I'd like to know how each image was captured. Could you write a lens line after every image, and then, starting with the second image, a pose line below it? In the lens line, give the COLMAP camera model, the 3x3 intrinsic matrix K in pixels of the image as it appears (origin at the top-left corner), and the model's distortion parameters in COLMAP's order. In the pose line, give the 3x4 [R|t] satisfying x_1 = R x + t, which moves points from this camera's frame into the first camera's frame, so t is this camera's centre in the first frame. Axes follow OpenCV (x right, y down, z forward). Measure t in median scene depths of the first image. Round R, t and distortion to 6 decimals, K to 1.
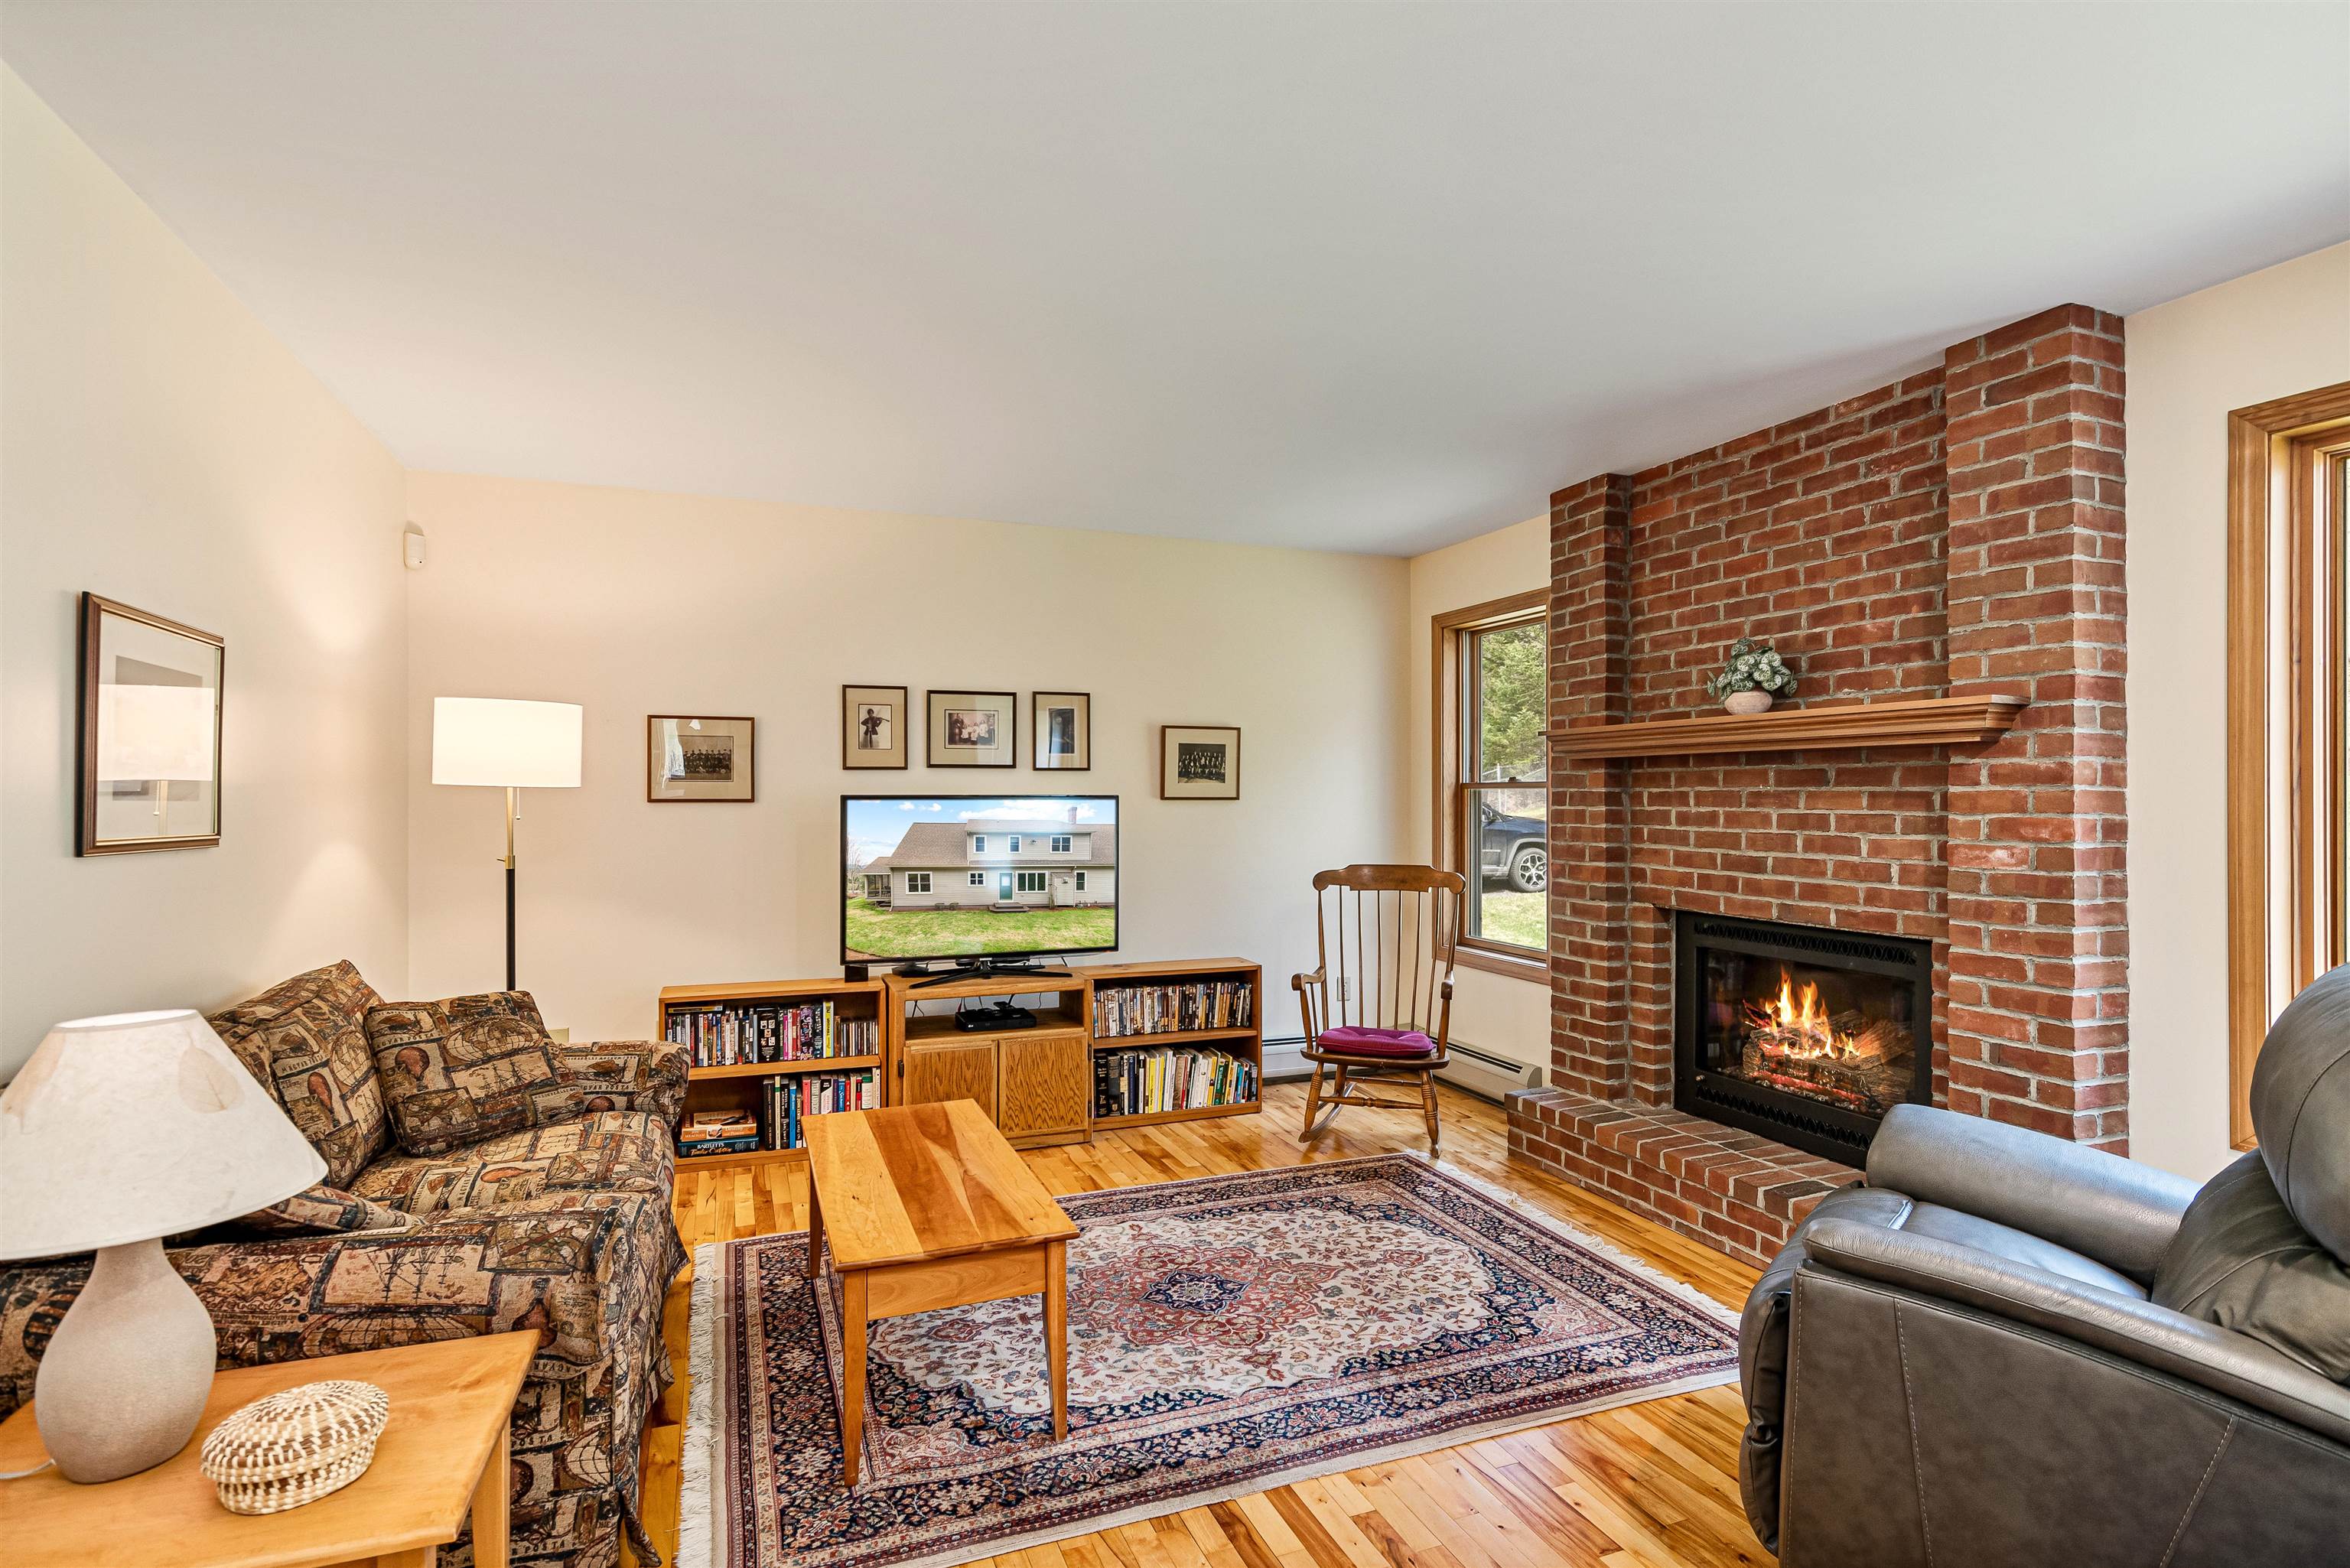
lens RADIAL K [[1143.3, 0, 1171.8], [0, 1143.3, 795.0], [0, 0, 1]] dist [-0.000081, 0.000317]
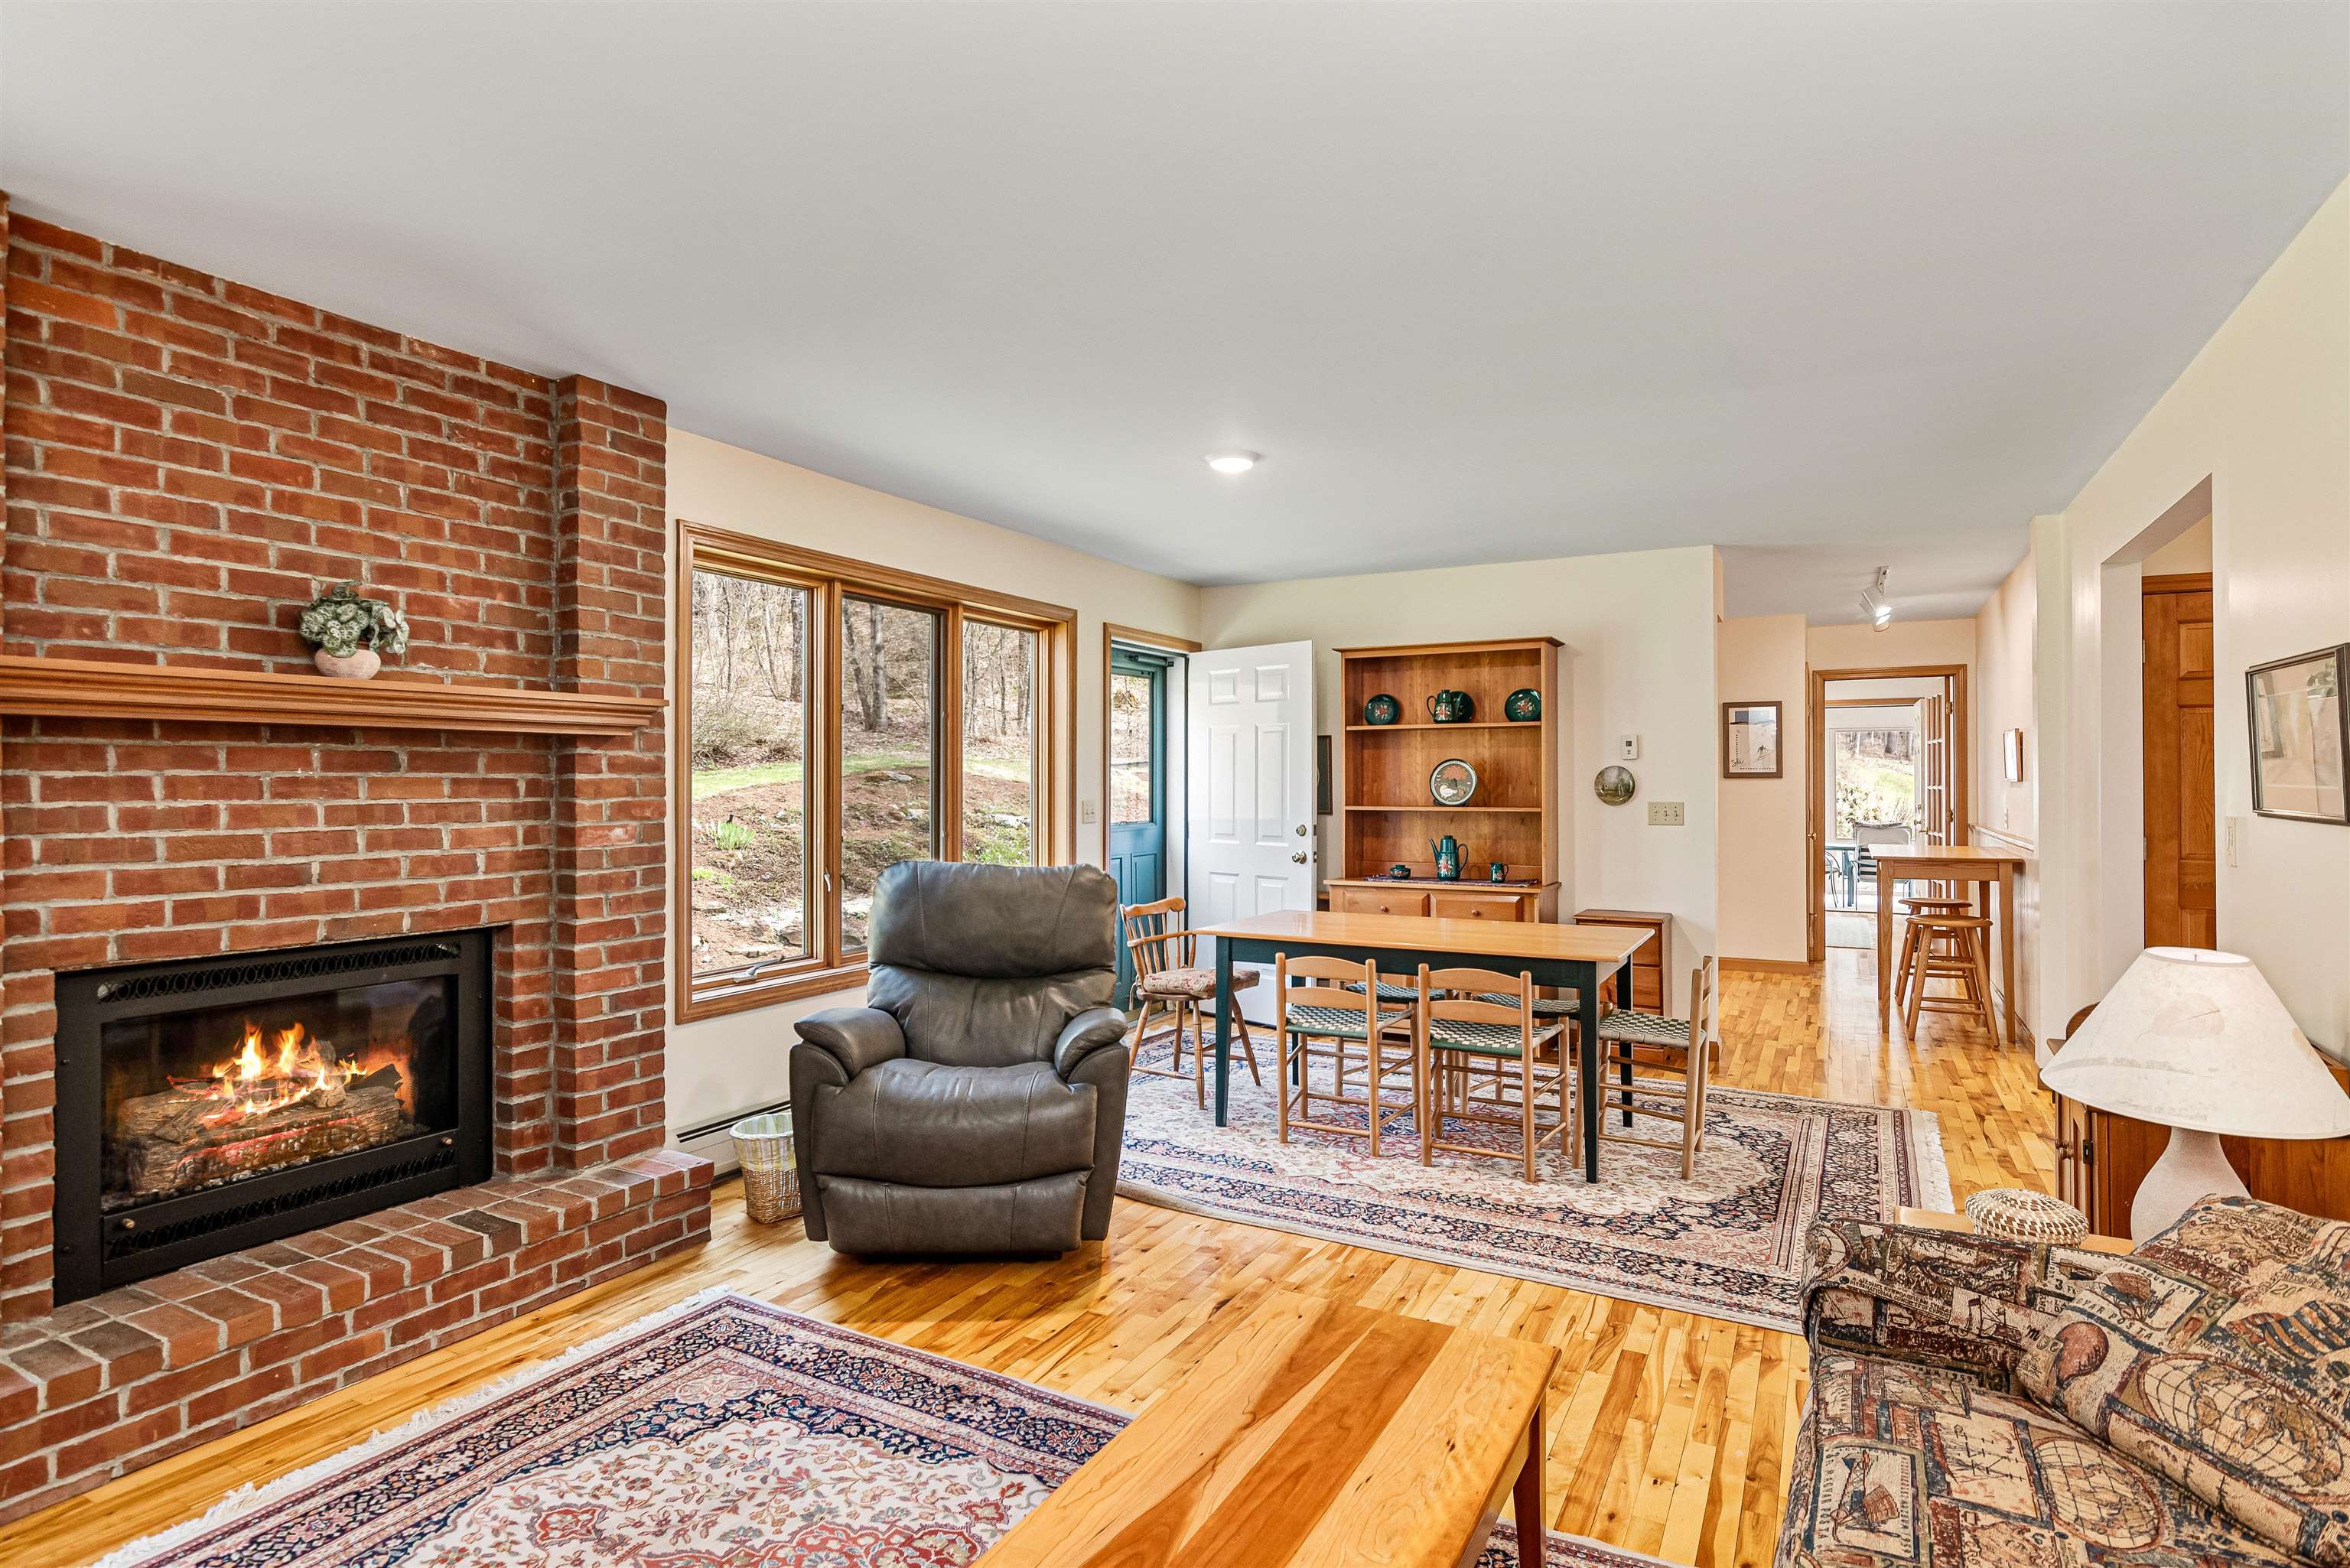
lens RADIAL K [[1199.6, 0, 1180.9], [0, 1199.6, 781.1], [0, 0, 1]] dist [-0.002625, -0.001814]
pose [[-0.643172, 0.001639, 0.765720, -0.488273], [0.001853, 0.999998, -0.000584, 0.000896], [-0.765720, 0.001043, -0.643174, 1.106669]]
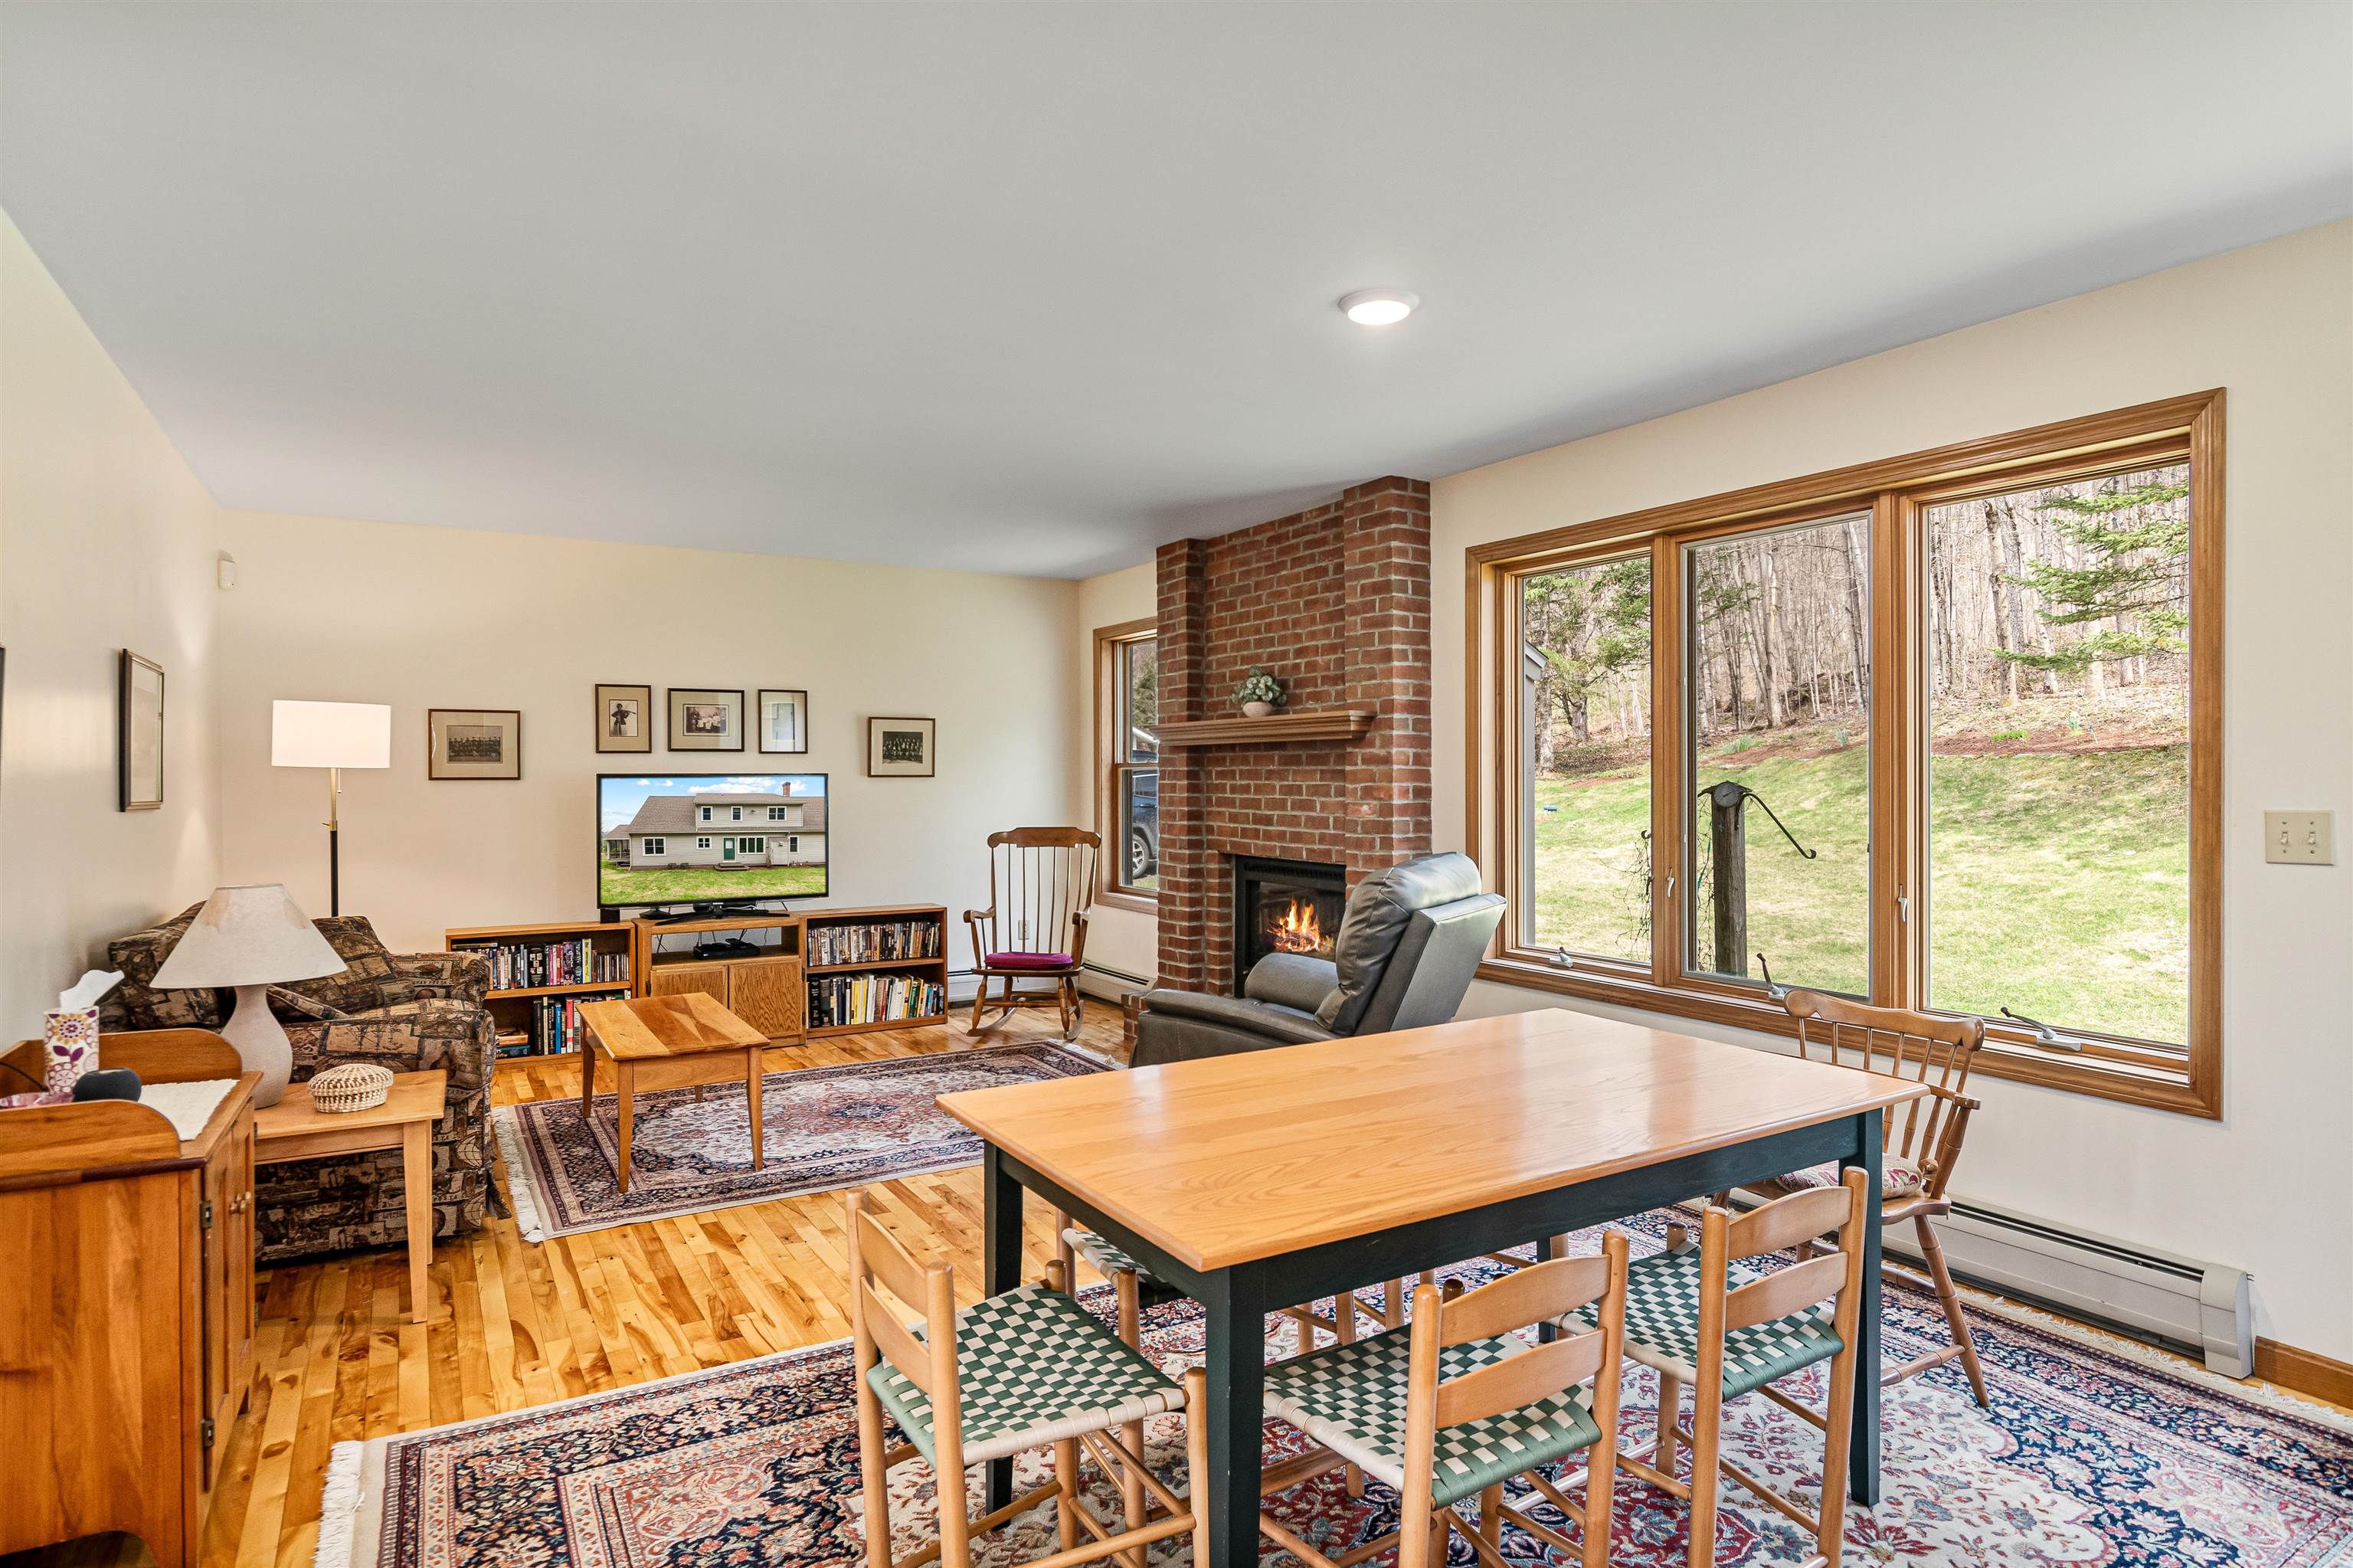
lens RADIAL K [[1276.0, 0, 1175.8], [0, 1276.0, 784.7], [0, 0, 1]] dist [0.000587, 0.000156]
pose [[0.985761, -0.004195, 0.168102, 0.126846], [0.002801, 0.999960, 0.008527, 0.002129], [-0.168131, -0.007935, 0.985733, -0.606544]]
